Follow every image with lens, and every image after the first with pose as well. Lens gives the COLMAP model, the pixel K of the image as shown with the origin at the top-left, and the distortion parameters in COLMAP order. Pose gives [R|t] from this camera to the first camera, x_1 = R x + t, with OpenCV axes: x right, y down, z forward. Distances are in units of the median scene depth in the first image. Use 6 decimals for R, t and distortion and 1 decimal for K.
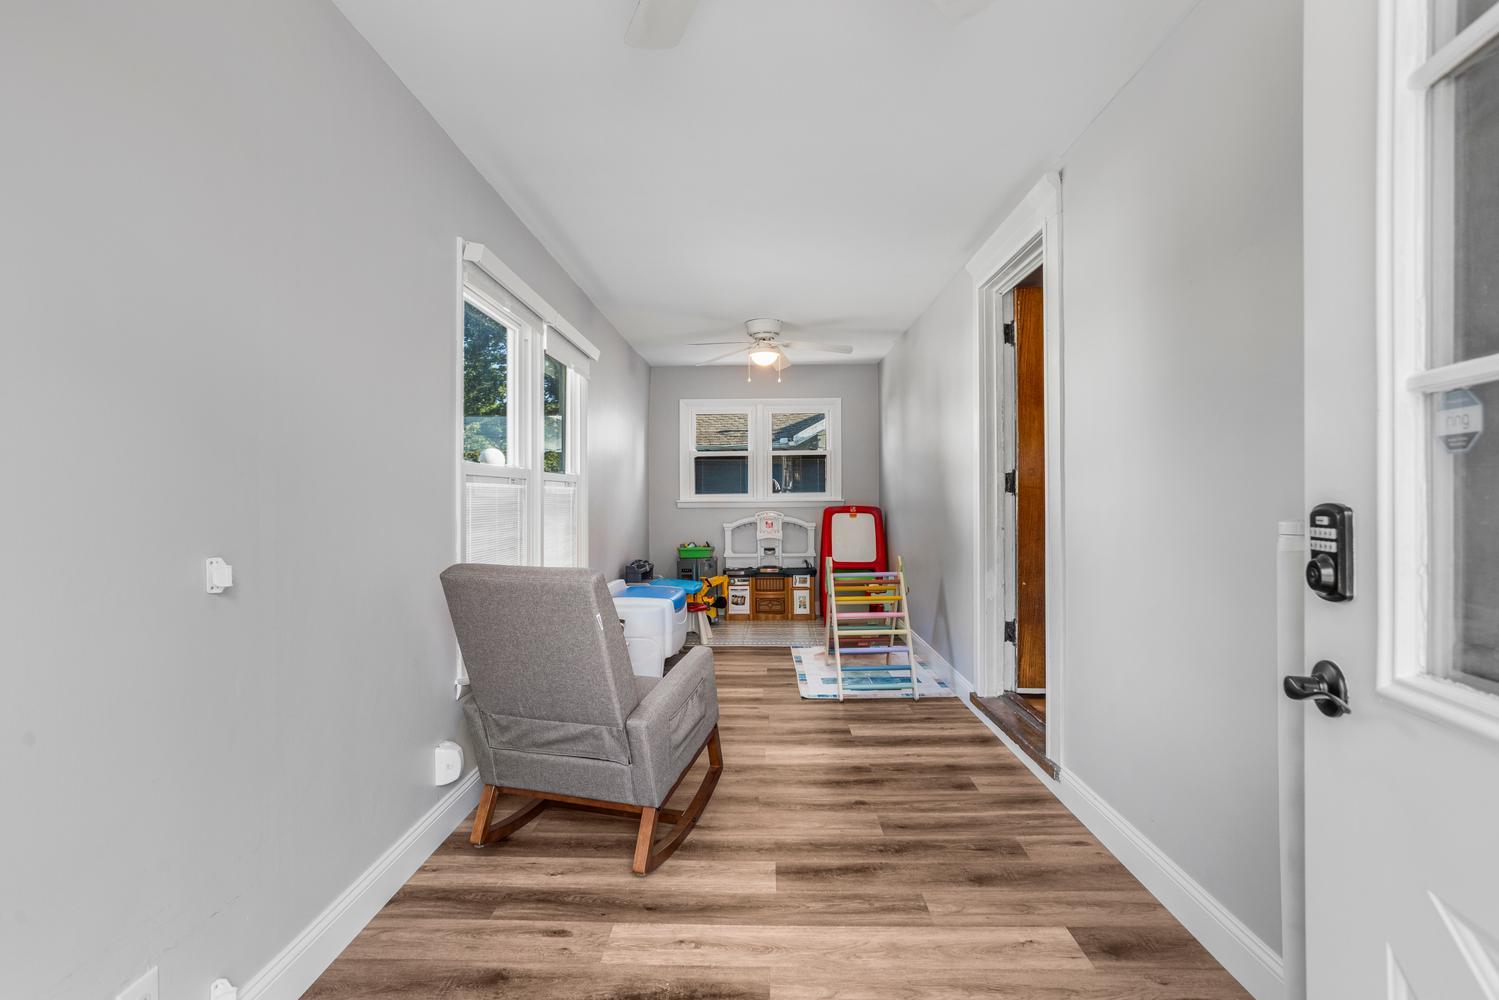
lens RADIAL K [[732.4, 0, 743.6], [0, 732.4, 482.7], [0, 0, 1]] dist [-0.047967, 0.028232]
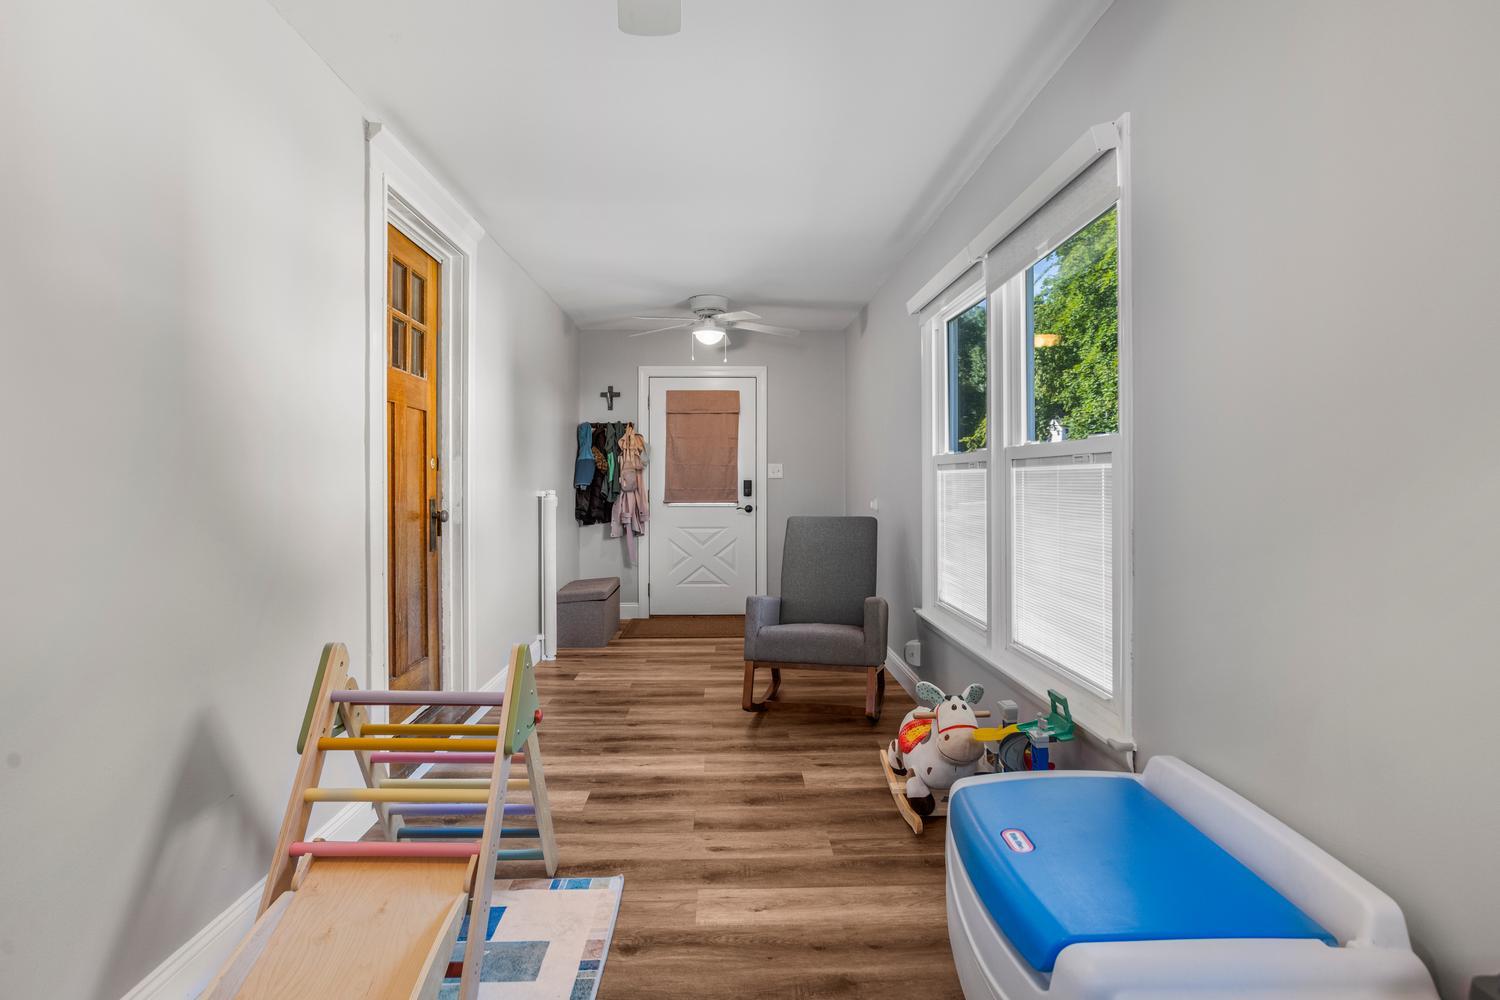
lens RADIAL K [[732.9, 0, 744.1], [0, 732.9, 482.7], [0, 0, 1]] dist [-0.047967, 0.028232]
pose [[-0.998579, 0.004812, -0.053066, 0.028820], [0.005555, 0.999889, -0.013860, 0.033203], [0.052993, -0.014135, -0.998495, 2.084330]]
